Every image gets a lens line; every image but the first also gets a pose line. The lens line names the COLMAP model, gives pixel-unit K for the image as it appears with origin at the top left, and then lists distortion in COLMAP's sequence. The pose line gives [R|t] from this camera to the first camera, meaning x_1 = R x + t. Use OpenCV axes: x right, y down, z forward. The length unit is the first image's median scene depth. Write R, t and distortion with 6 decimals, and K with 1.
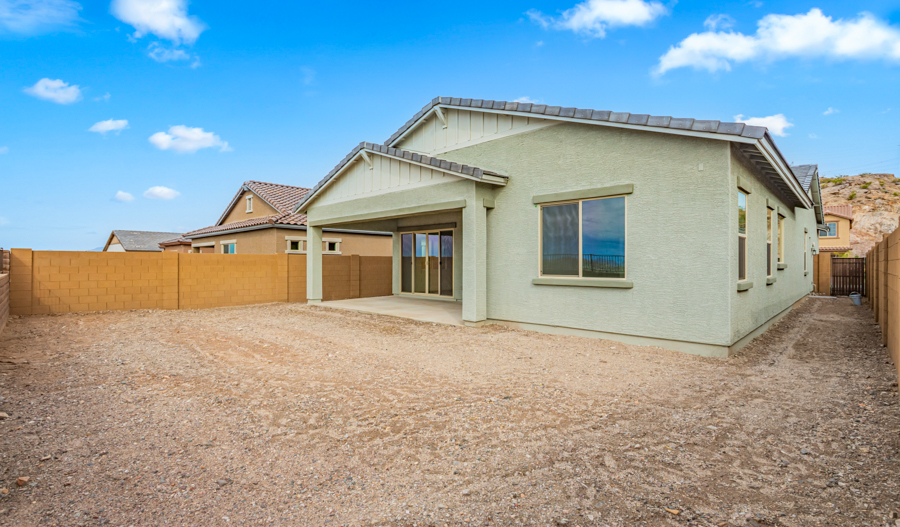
lens RADIAL K [[407.6, 0, 452.8], [0, 407.6, 265.3], [0, 0, 1]] dist [-0.013533, 0.000069]
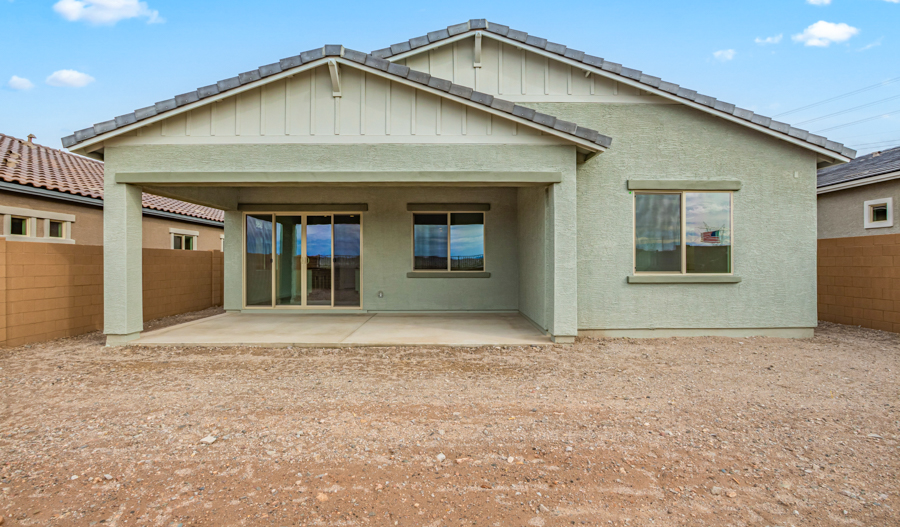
lens RADIAL K [[407.6, 0, 452.8], [0, 407.6, 265.3], [0, 0, 1]] dist [-0.013533, 0.000069]
pose [[0.718798, -0.004917, 0.695202, -0.653221], [0.005233, 0.999985, 0.001662, 0.005852], [-0.695200, 0.002444, 0.718812, 0.630921]]
